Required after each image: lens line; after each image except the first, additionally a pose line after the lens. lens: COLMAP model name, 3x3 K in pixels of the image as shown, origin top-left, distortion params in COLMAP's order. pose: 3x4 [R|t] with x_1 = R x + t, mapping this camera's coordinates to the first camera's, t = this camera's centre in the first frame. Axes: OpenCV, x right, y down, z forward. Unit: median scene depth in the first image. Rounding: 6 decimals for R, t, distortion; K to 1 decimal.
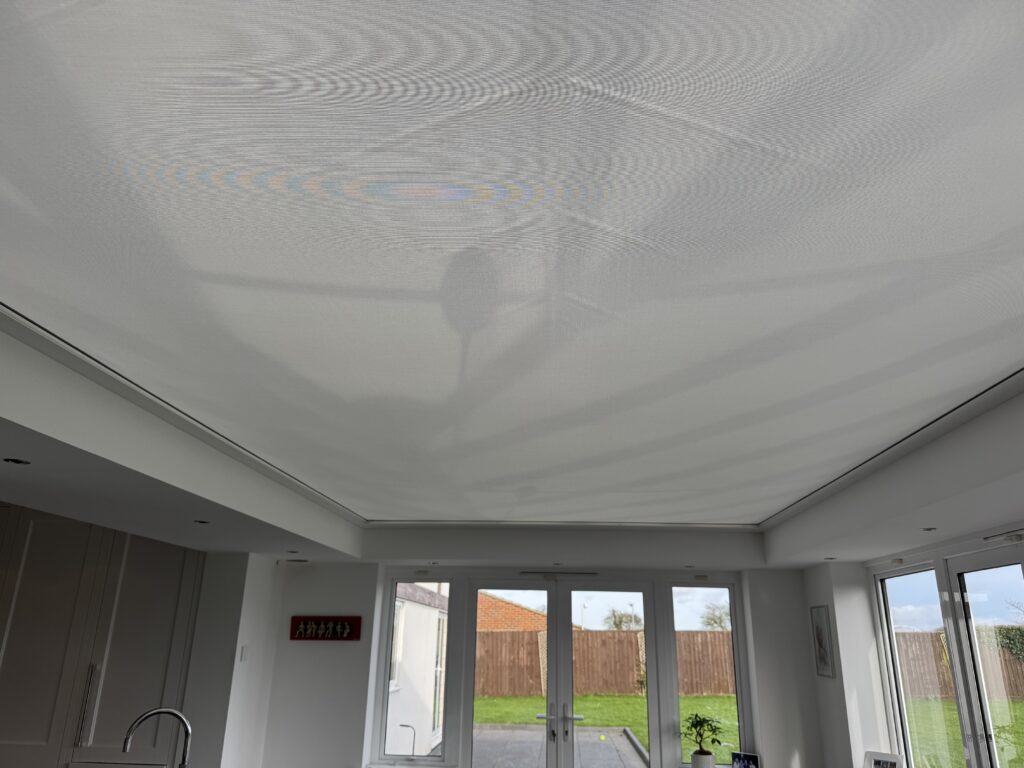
lens RADIAL K [[733.7, 0, 512.0], [0, 733.7, 384.0], [0, 0, 1]] dist [-0.004070, 0.000106]
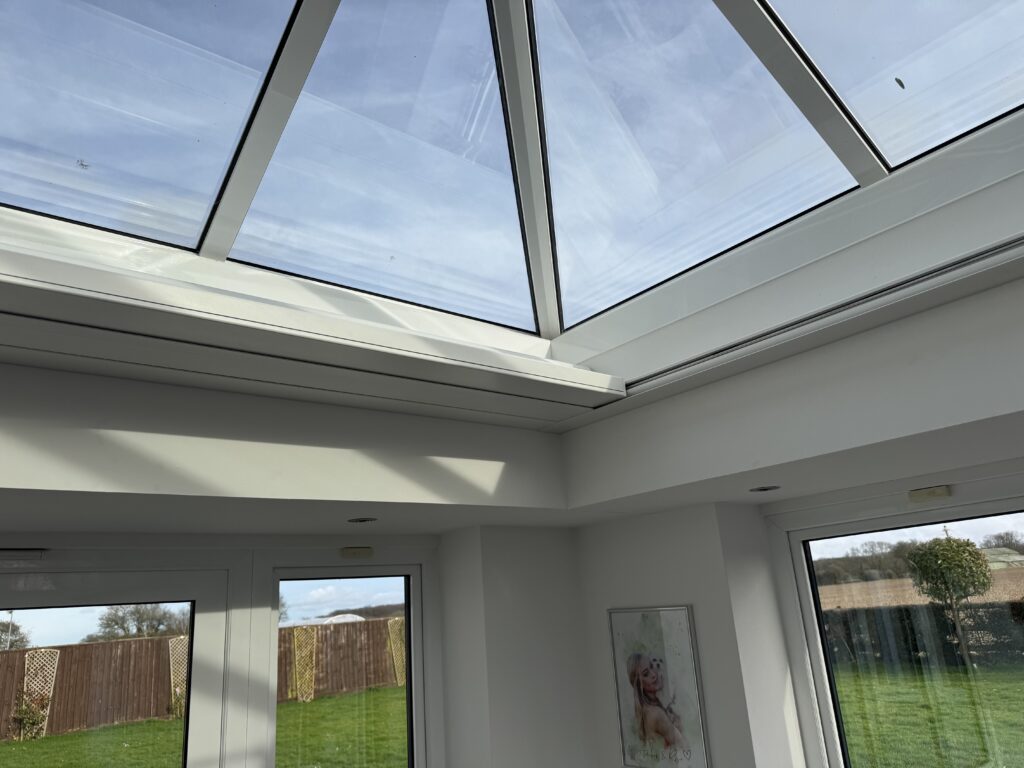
lens RADIAL K [[733.7, 0, 512.0], [0, 733.7, 384.0], [0, 0, 1]] dist [-0.004070, 0.000106]
pose [[0.736135, 0.134261, 0.663385, 0.012013], [-0.140345, 0.989105, -0.044447, 0.047786], [-0.662124, -0.060384, 0.746957, 0.173788]]
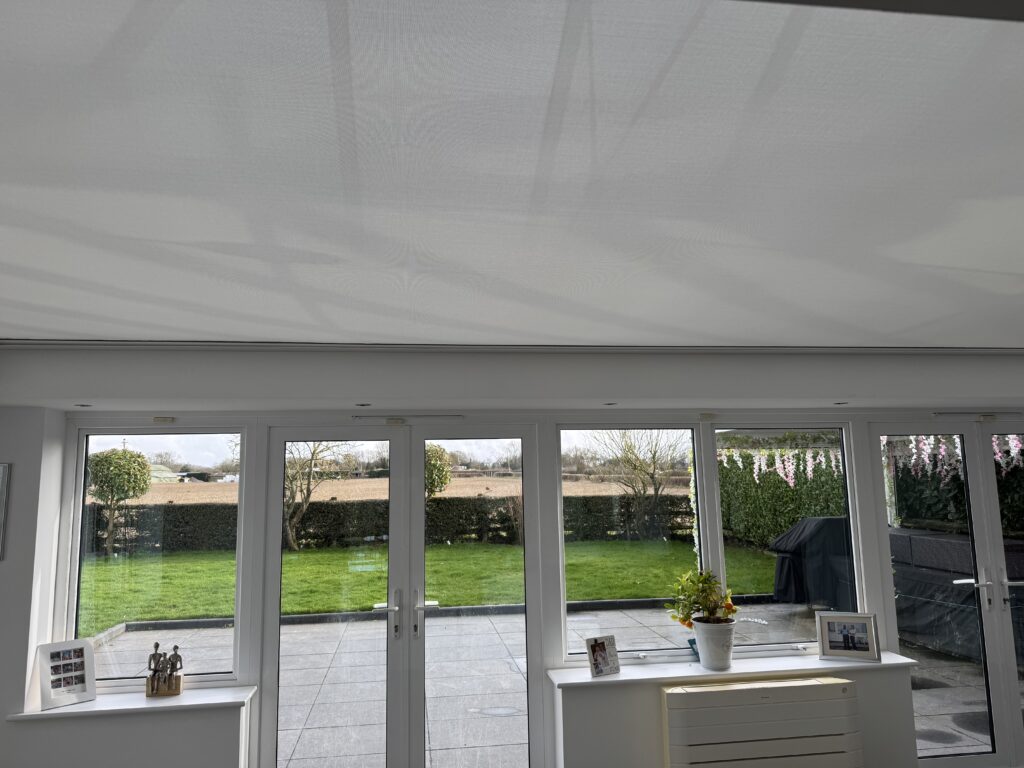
lens RADIAL K [[733.7, 0, 512.0], [0, 733.7, 384.0], [0, 0, 1]] dist [-0.004070, 0.000106]
pose [[-0.196559, 0.118952, 0.973250, -0.084548], [-0.307719, 0.934978, -0.176422, 0.047080], [-0.930953, -0.334165, -0.147174, 0.155109]]
